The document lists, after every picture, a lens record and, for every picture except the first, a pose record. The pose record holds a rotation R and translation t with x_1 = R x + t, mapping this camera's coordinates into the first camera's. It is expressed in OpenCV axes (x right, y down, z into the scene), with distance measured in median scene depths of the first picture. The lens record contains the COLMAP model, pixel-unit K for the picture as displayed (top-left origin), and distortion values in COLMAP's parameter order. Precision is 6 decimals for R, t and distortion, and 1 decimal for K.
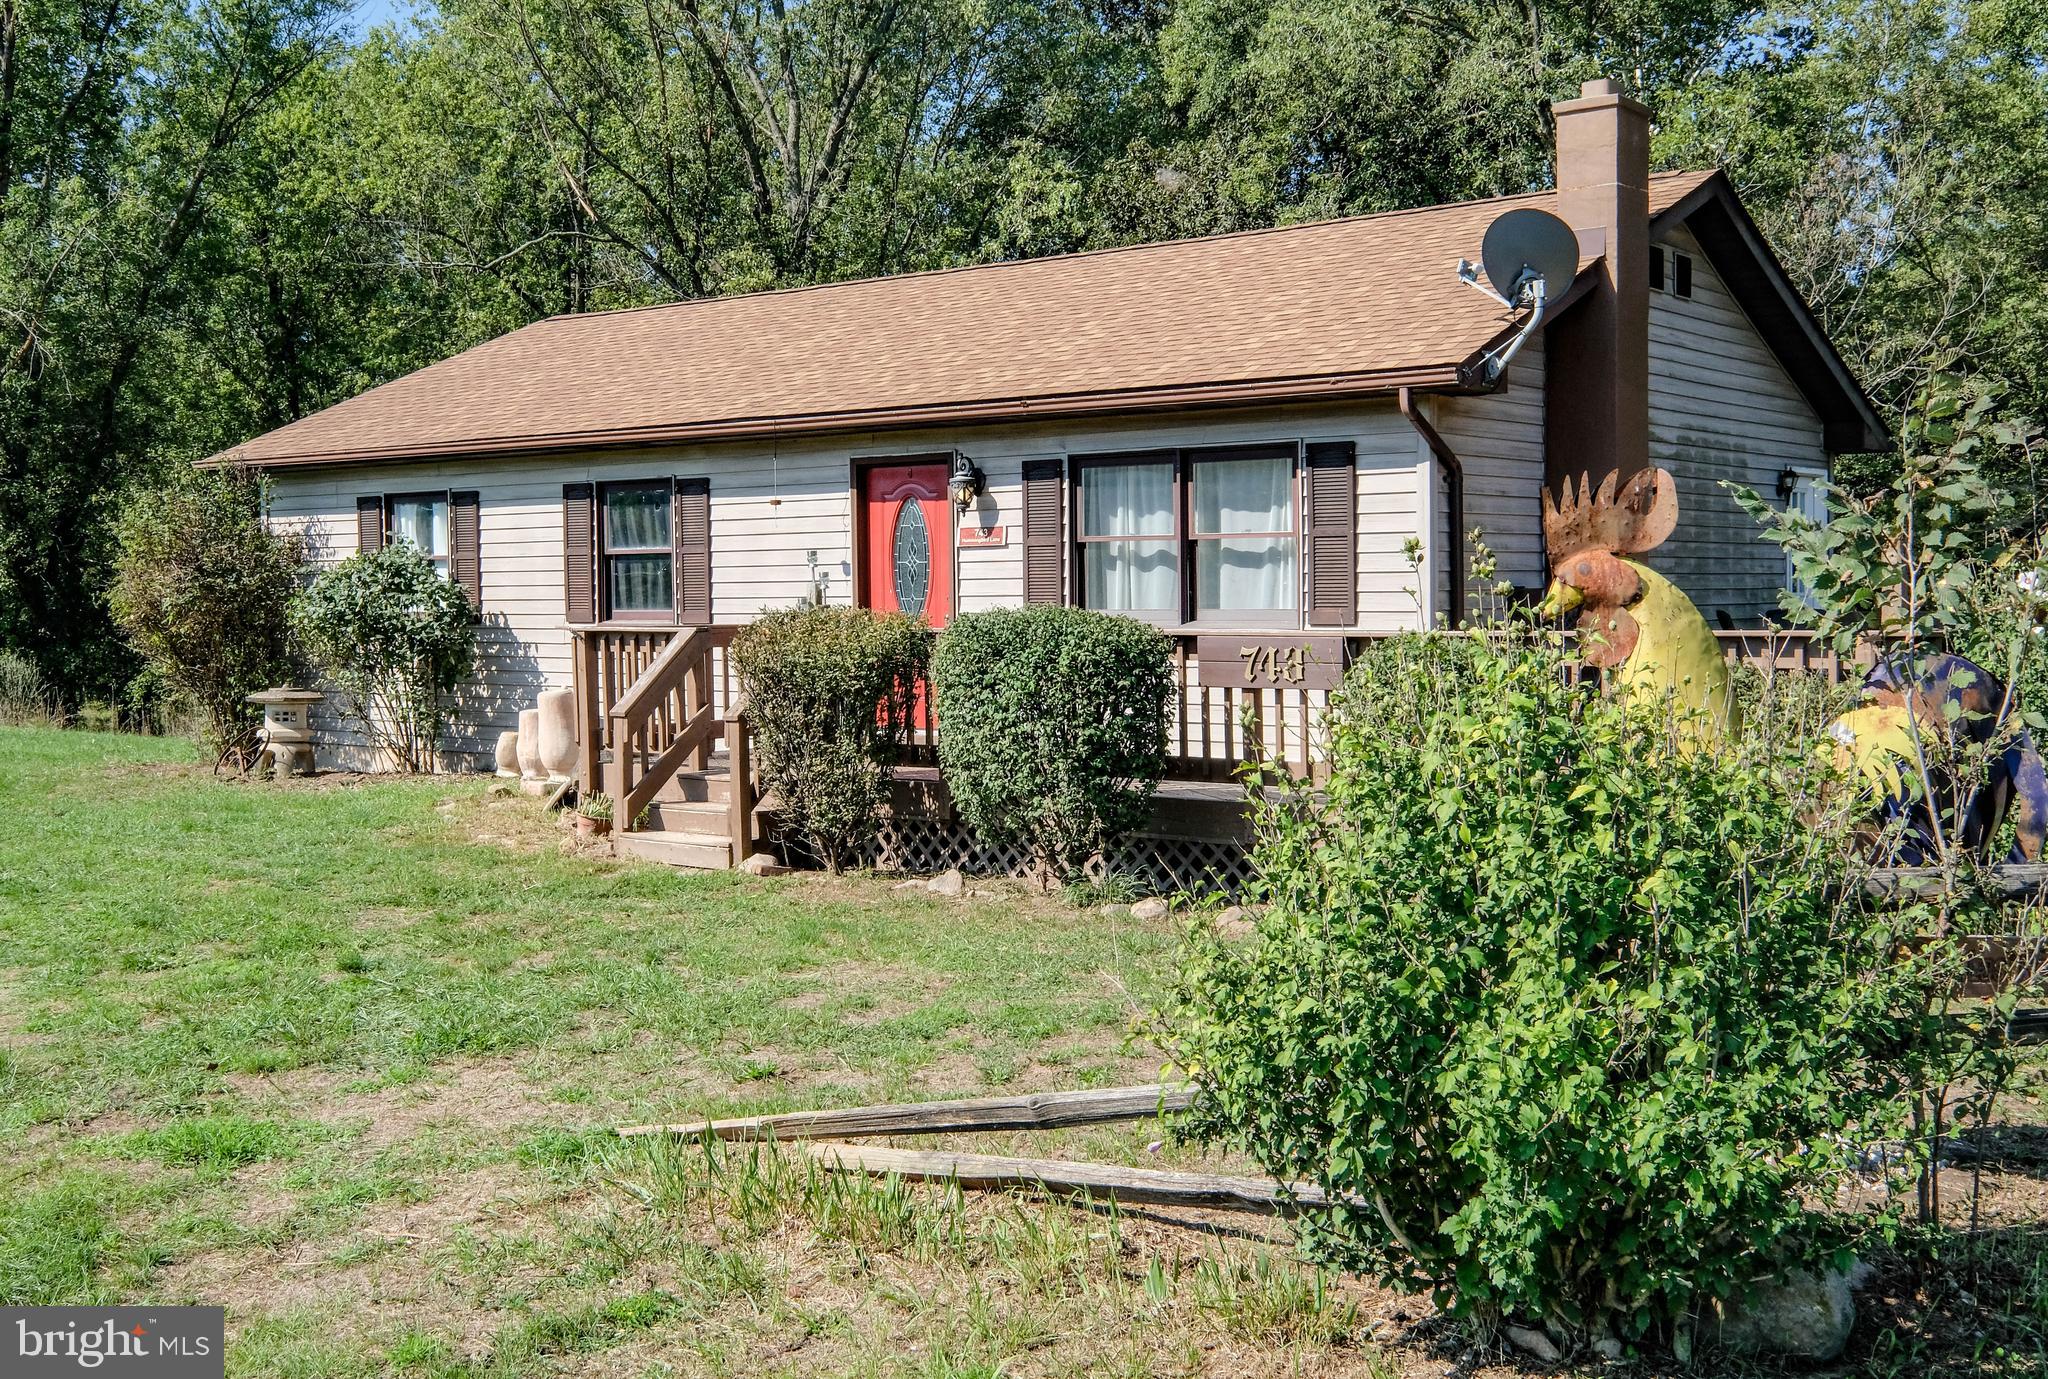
lens RADIAL K [[2173.6, 0, 1024.5], [0, 2173.6, 685.8], [0, 0, 1]] dist [0.007286, 0.000000]
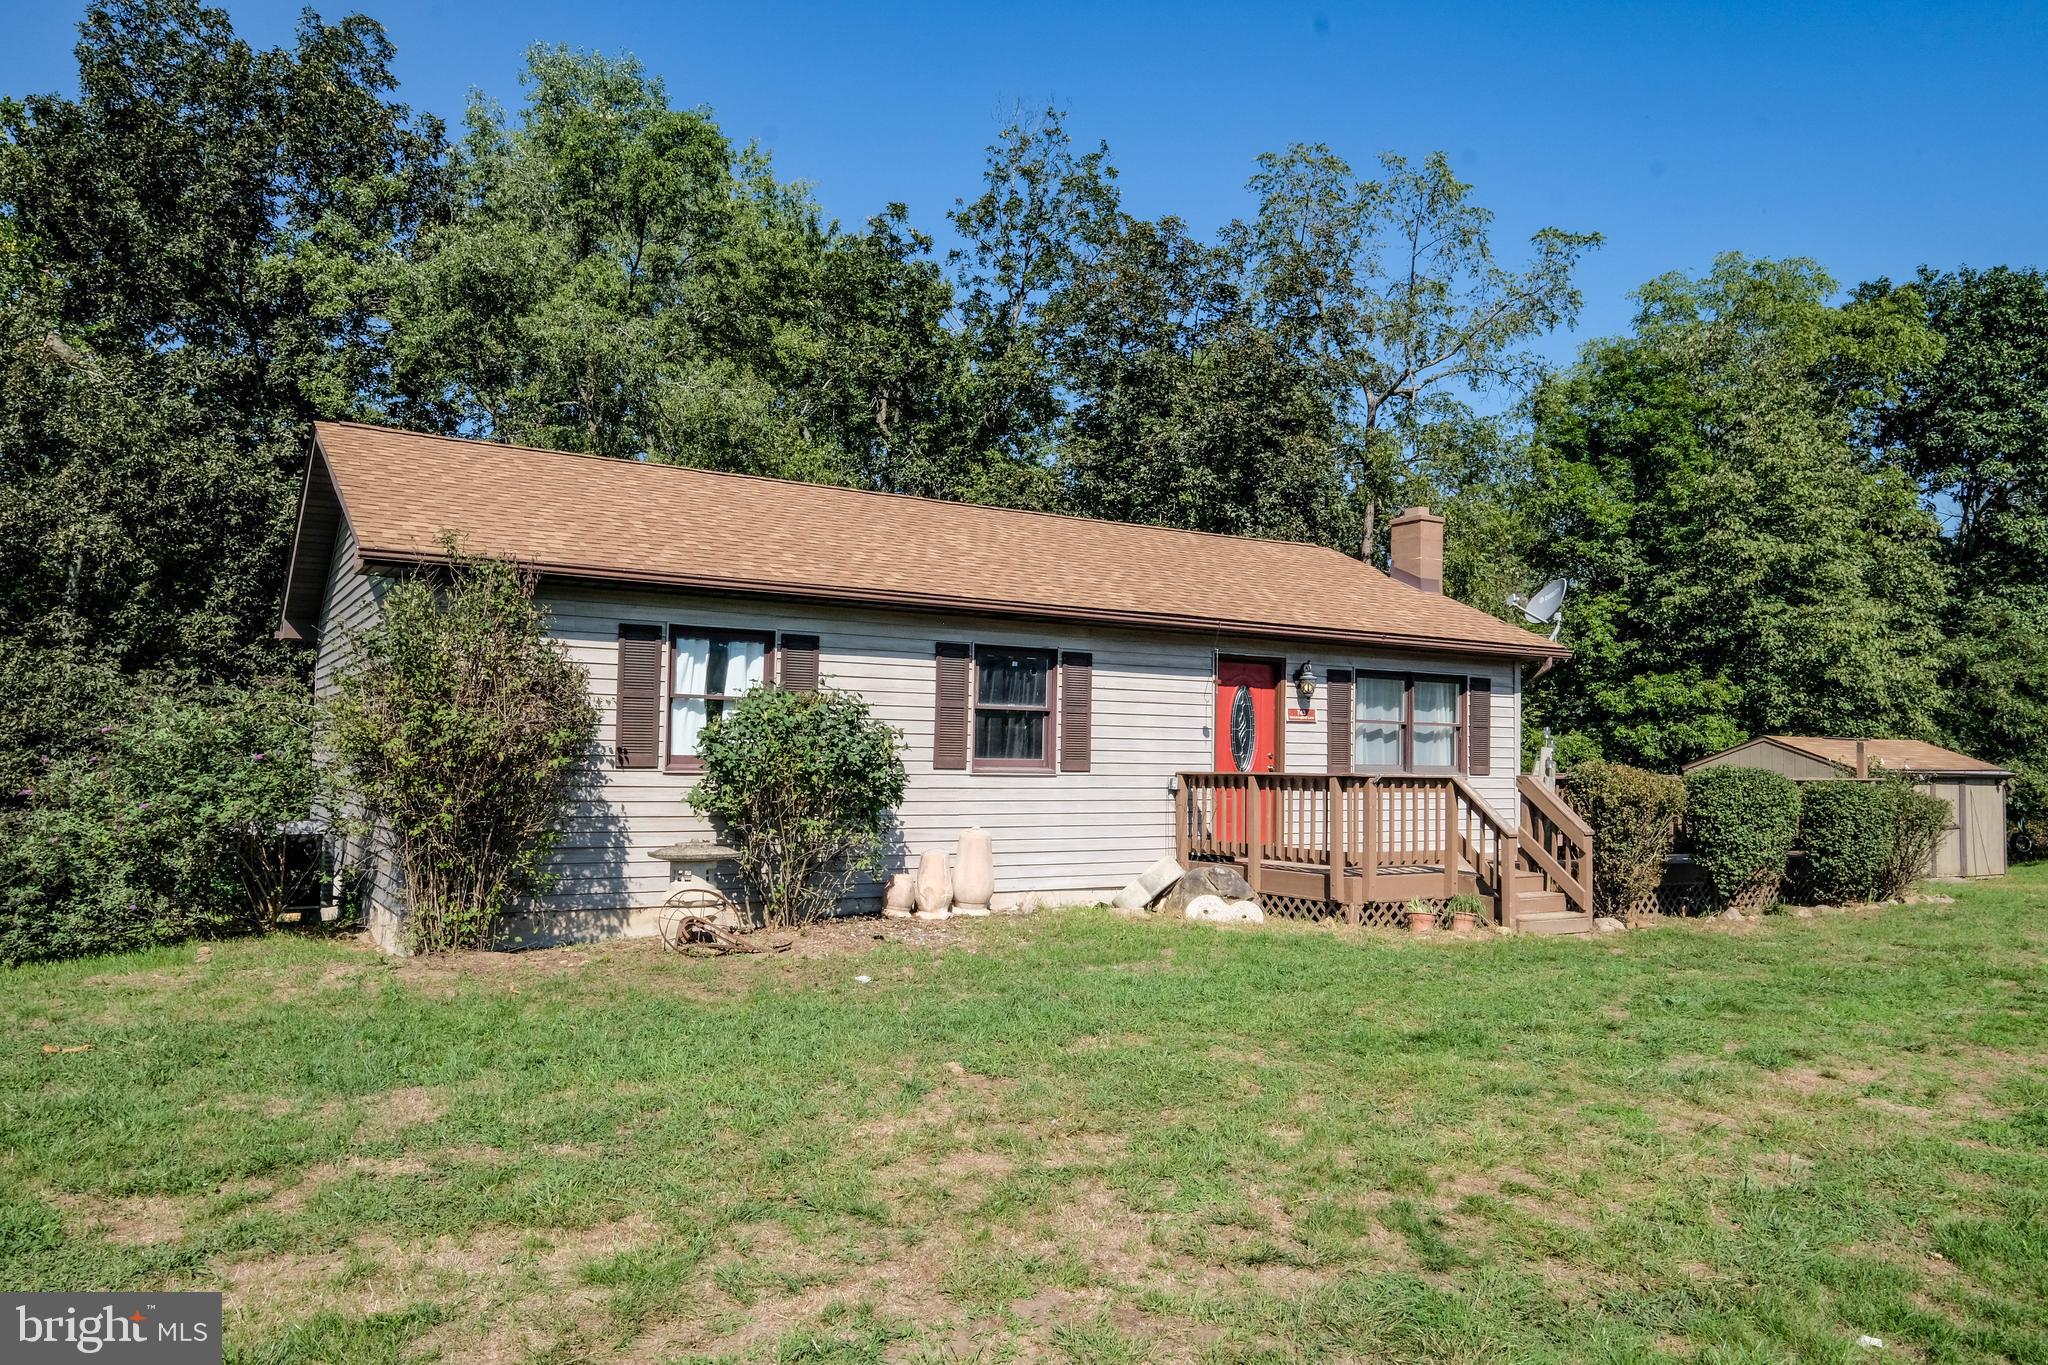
lens RADIAL K [[1413.4, 0, 1025.0], [0, 1413.4, 684.6], [0, 0, 1]] dist [0.001276, 0.005788]
pose [[0.340067, 0.064847, 0.938163, -0.906306], [0.024122, 0.996690, -0.077637, -0.015993], [-0.940092, 0.049032, 0.337377, 0.757138]]
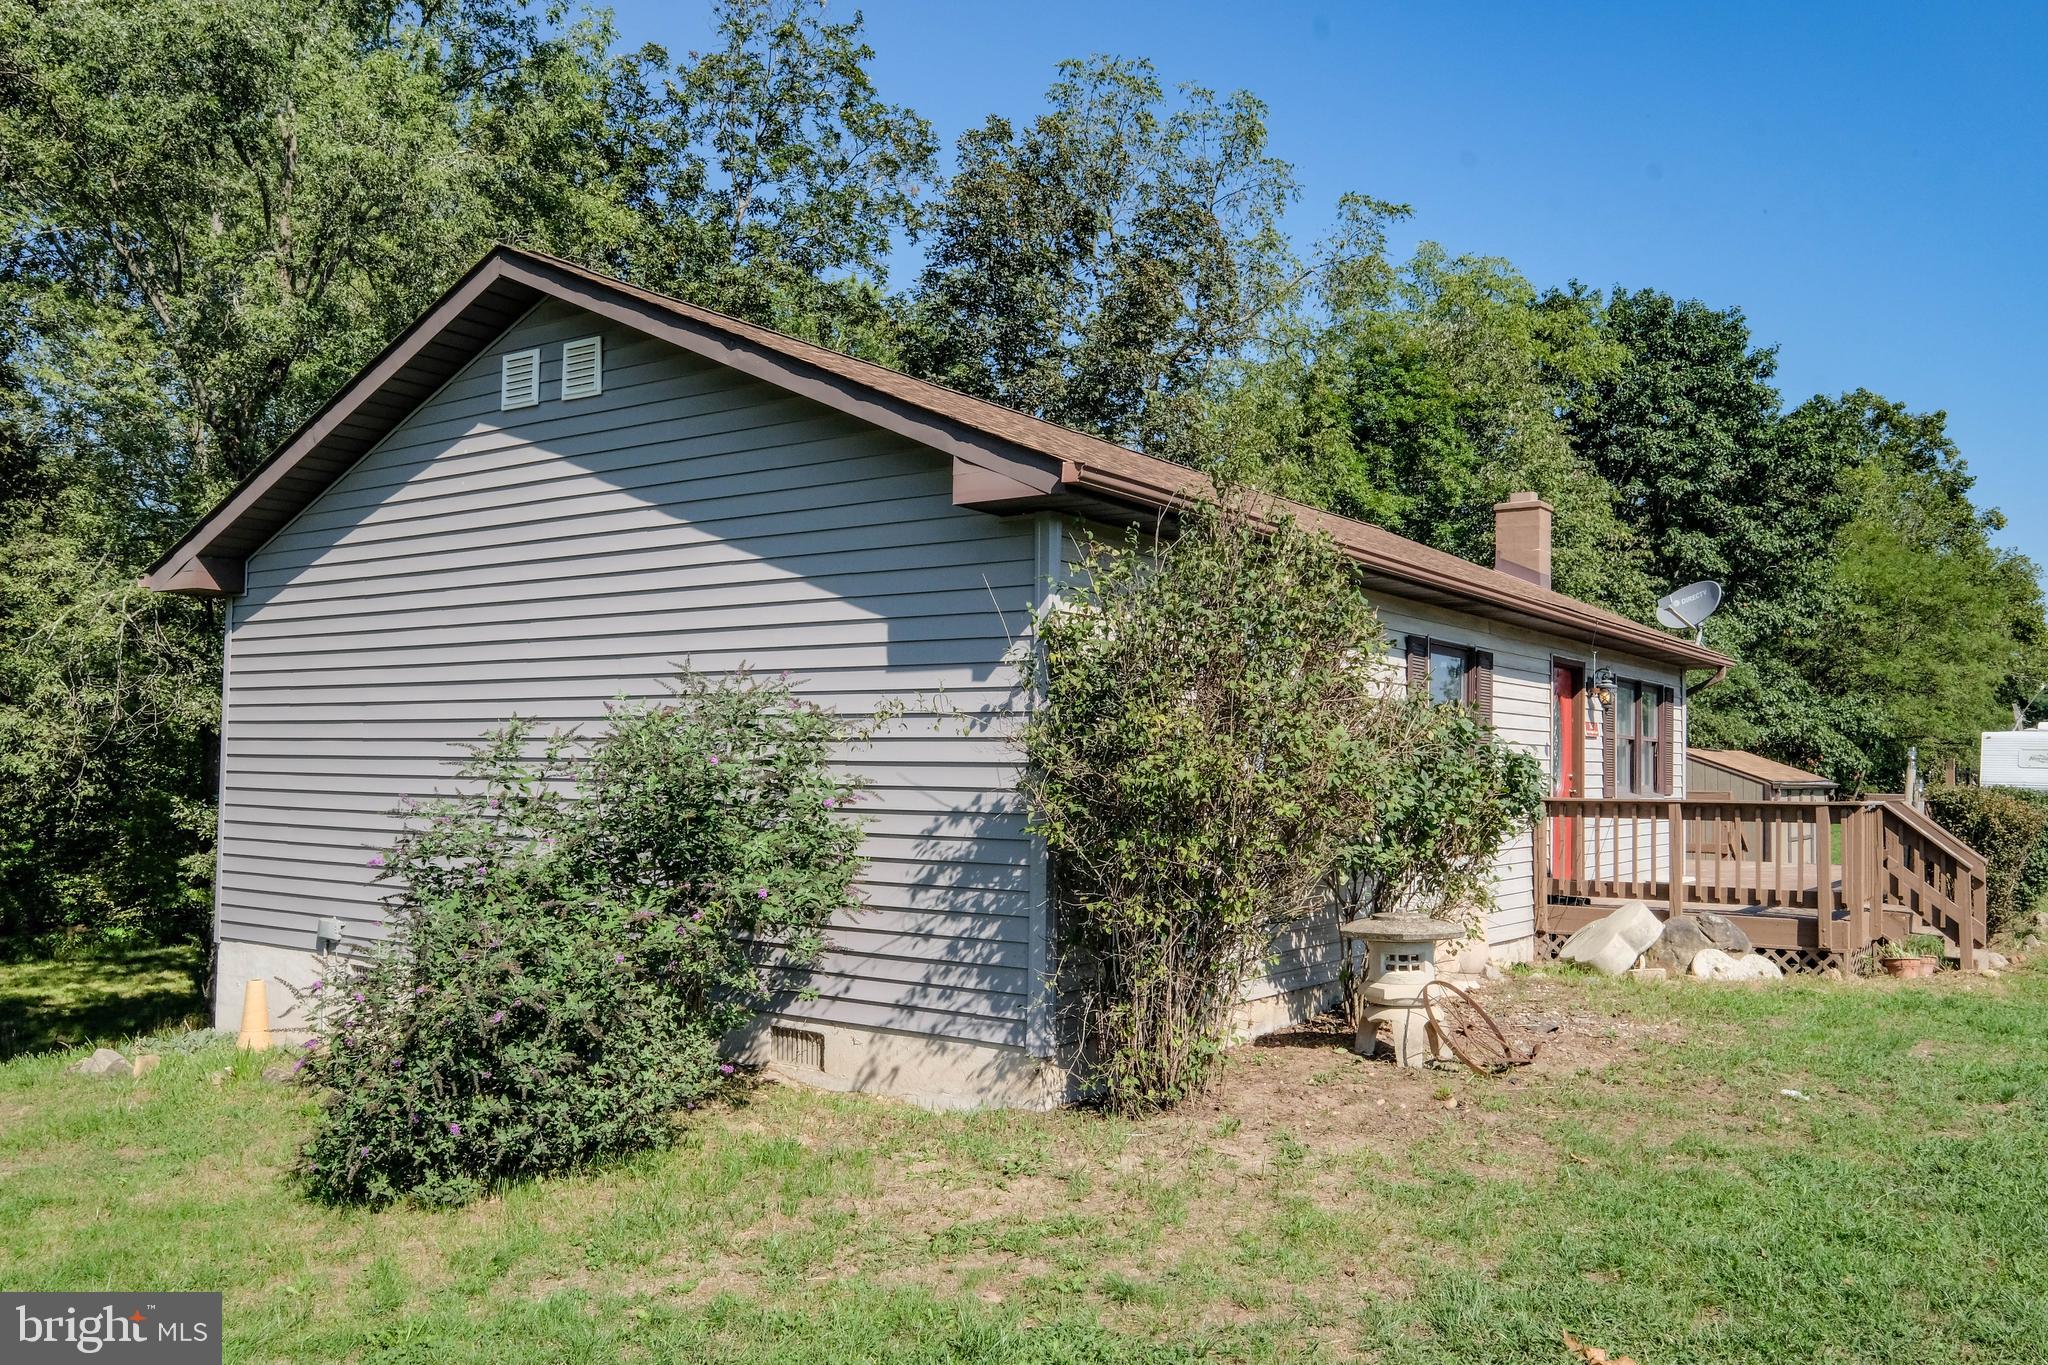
lens RADIAL K [[1626.8, 0, 1023.2], [0, 1626.8, 687.8], [0, 0, 1]] dist [-0.032203, -0.000436]
pose [[-0.046248, 0.059807, 0.997138, -0.865663], [0.029806, 0.997844, -0.058467, -0.041569], [-0.998485, 0.027017, -0.047931, 1.236760]]
